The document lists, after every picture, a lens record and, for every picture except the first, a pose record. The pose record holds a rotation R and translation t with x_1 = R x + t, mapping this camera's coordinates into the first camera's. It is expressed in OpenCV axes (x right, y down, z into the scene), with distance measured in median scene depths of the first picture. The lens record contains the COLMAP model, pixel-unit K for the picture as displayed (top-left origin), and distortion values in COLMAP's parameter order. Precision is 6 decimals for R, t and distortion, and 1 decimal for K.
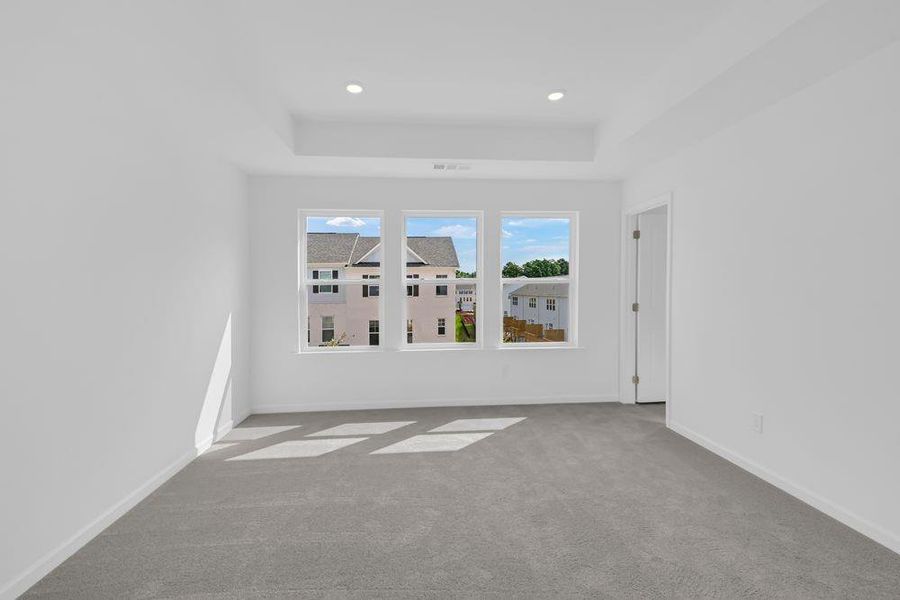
lens RADIAL K [[426.5, 0, 436.8], [0, 426.5, 298.2], [0, 0, 1]] dist [0.041455, 0.000128]
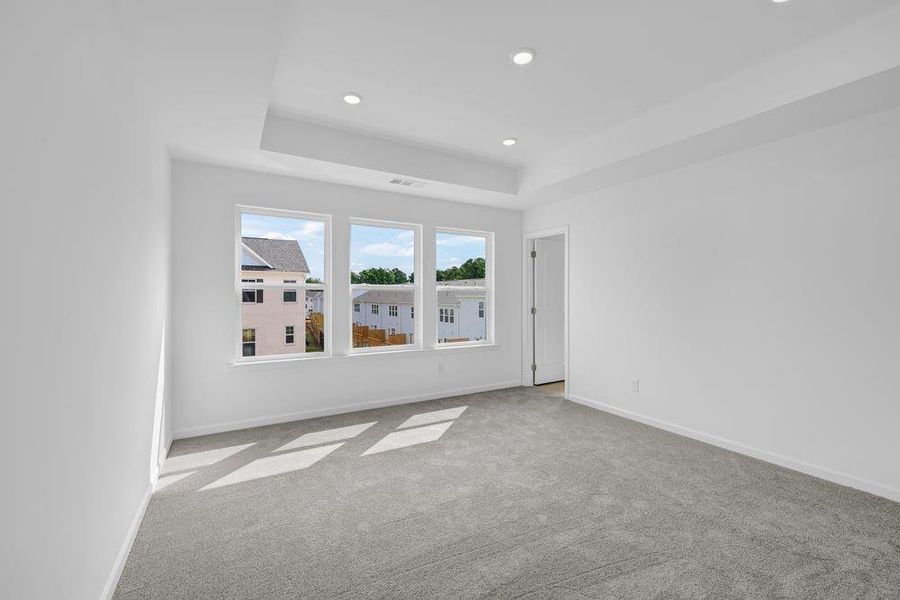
lens RADIAL K [[428.0, 0, 444.8], [0, 428.0, 295.8], [0, 0, 1]] dist [0.023770, -0.000021]
pose [[0.879085, 0.009814, 0.476564, -0.373343], [0.000940, 0.999750, -0.022321, 0.004705], [-0.476664, 0.020070, 0.878856, -0.000779]]
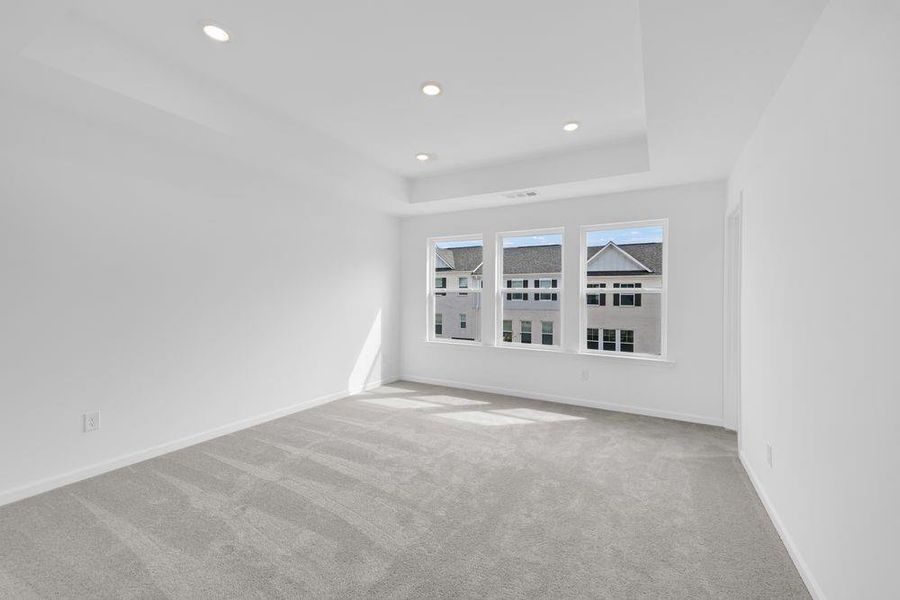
lens RADIAL K [[428.0, 0, 444.8], [0, 428.0, 295.8], [0, 0, 1]] dist [0.023770, -0.000021]
pose [[0.793672, 0.015006, -0.608161, 0.516770], [-0.030476, 0.999421, -0.015113, 0.000468], [0.607583, 0.030529, 0.793670, -0.064412]]
